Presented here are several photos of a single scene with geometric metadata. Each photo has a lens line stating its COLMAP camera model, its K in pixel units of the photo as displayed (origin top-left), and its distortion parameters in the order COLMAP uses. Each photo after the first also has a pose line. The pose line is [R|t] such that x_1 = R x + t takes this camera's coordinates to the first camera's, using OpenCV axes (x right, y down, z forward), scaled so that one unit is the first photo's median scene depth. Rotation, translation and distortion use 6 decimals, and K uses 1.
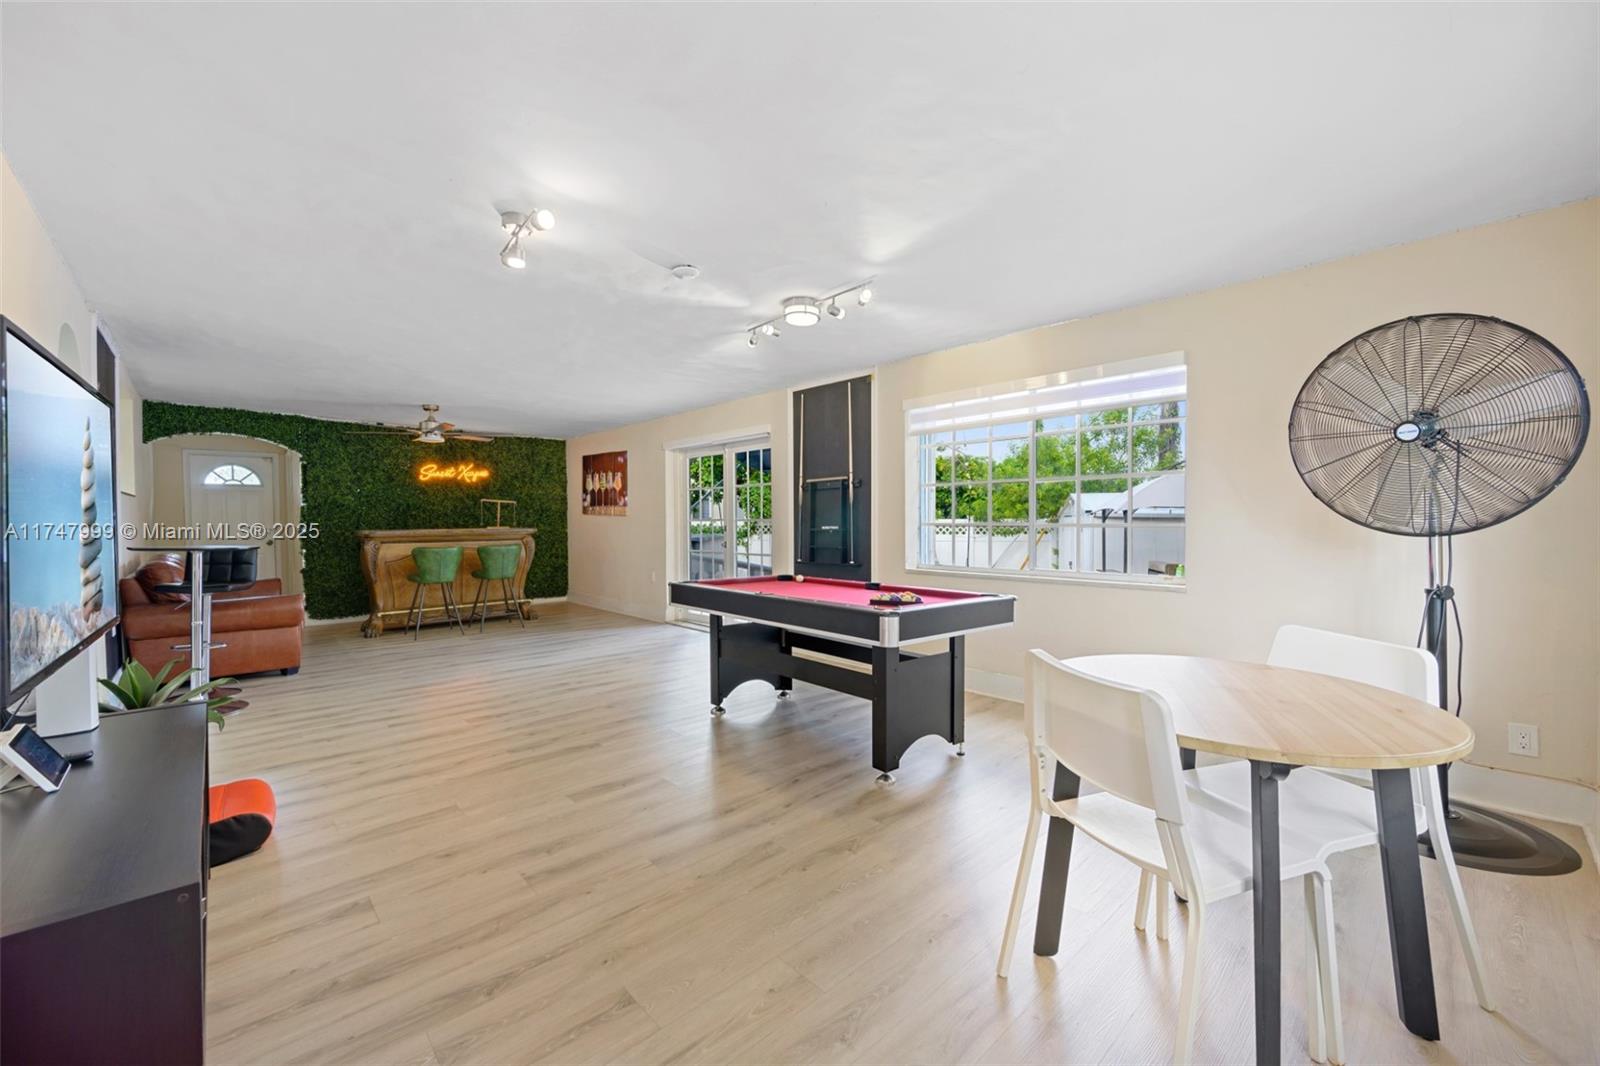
lens RADIAL K [[644.3, 0, 801.0], [0, 644.3, 530.3], [0, 0, 1]] dist [0.002959, -0.000099]
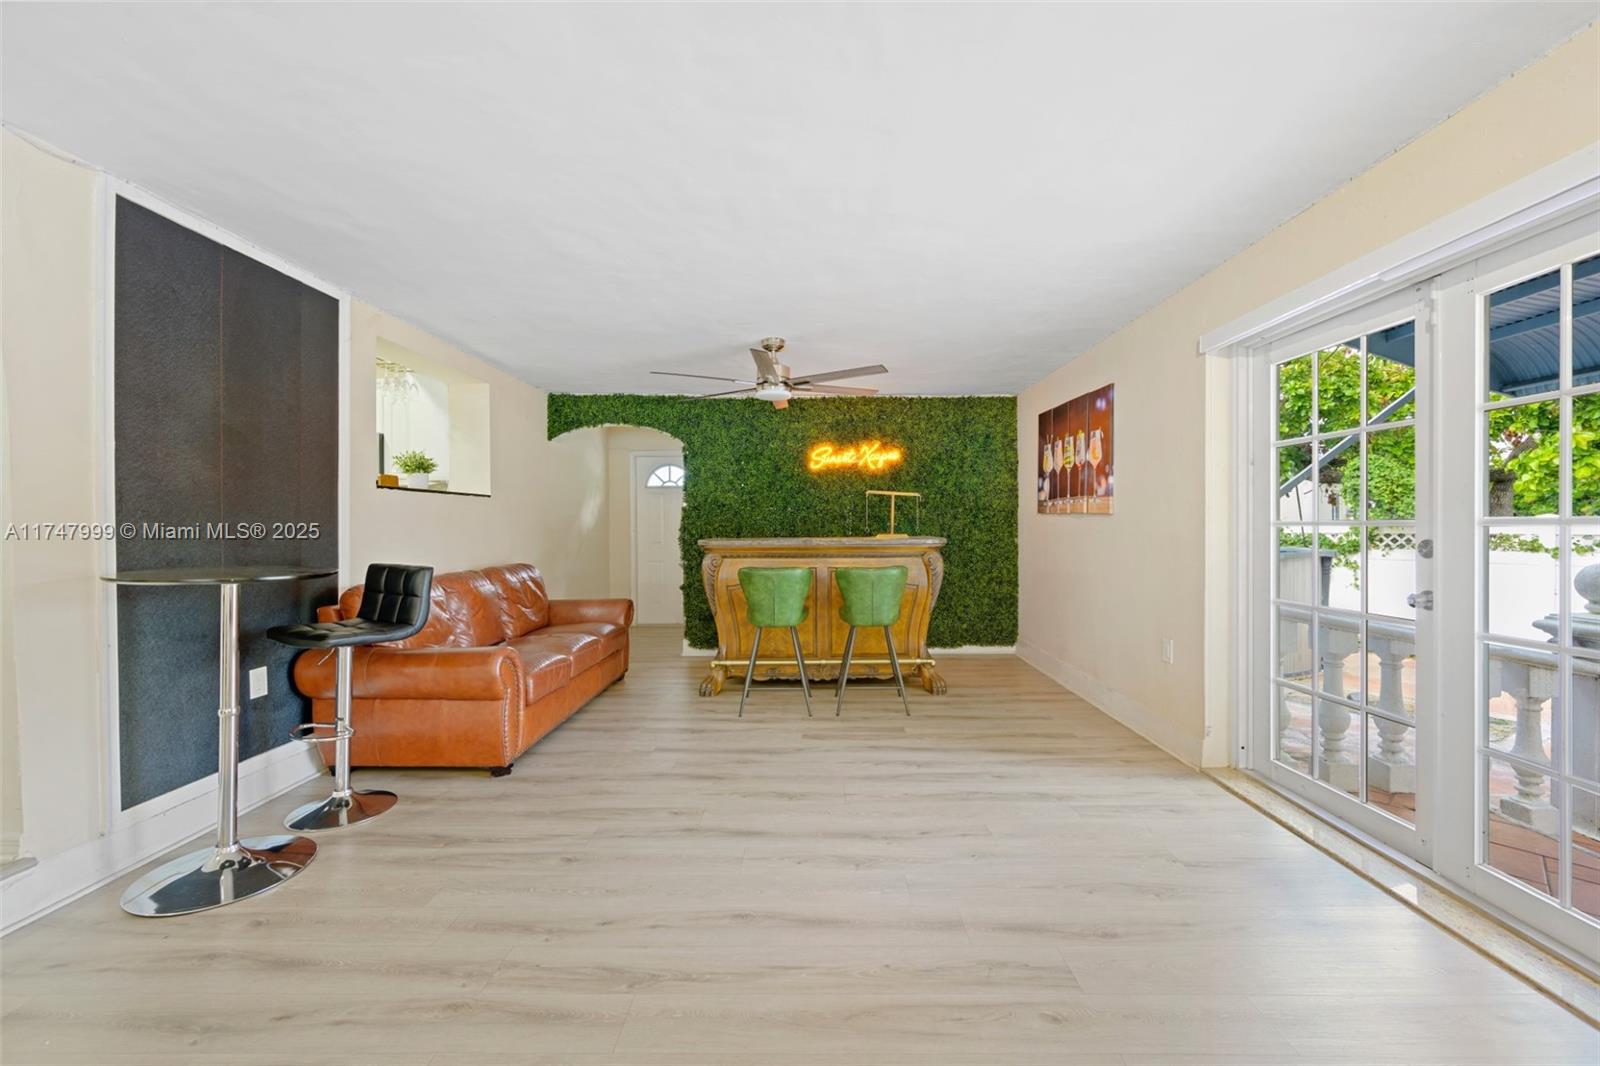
lens RADIAL K [[644.3, 0, 802.9], [0, 644.3, 535.3], [0, 0, 1]] dist [0.002959, -0.000099]
pose [[0.731015, 0.009767, -0.682291, -0.101690], [-0.009208, 0.999948, 0.004449, -0.006221], [0.682299, 0.003030, 0.731067, 0.459993]]
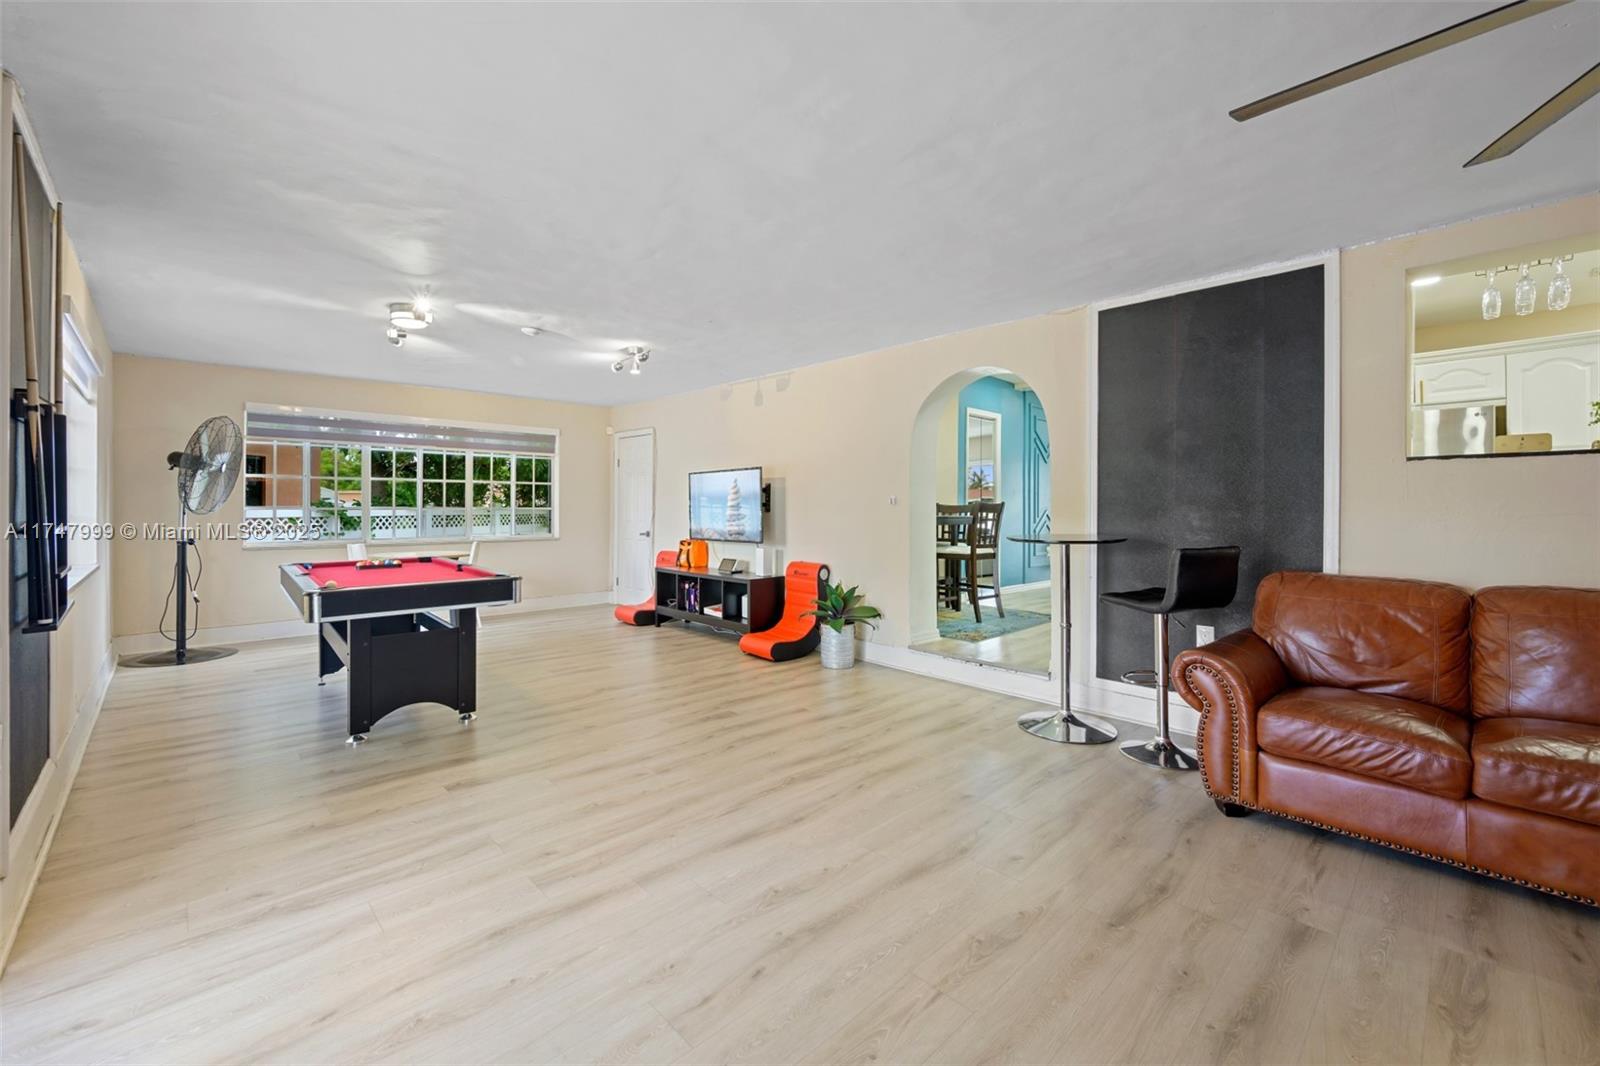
lens RADIAL K [[644.3, 0, 790.1], [0, 644.3, 509.1], [0, 0, 1]] dist [0.002959, -0.000099]
pose [[-0.999818, 0.003534, -0.018740, -0.253385], [0.003280, 0.999903, 0.013539, -0.011999], [0.018786, 0.013475, -0.999733, 0.868753]]
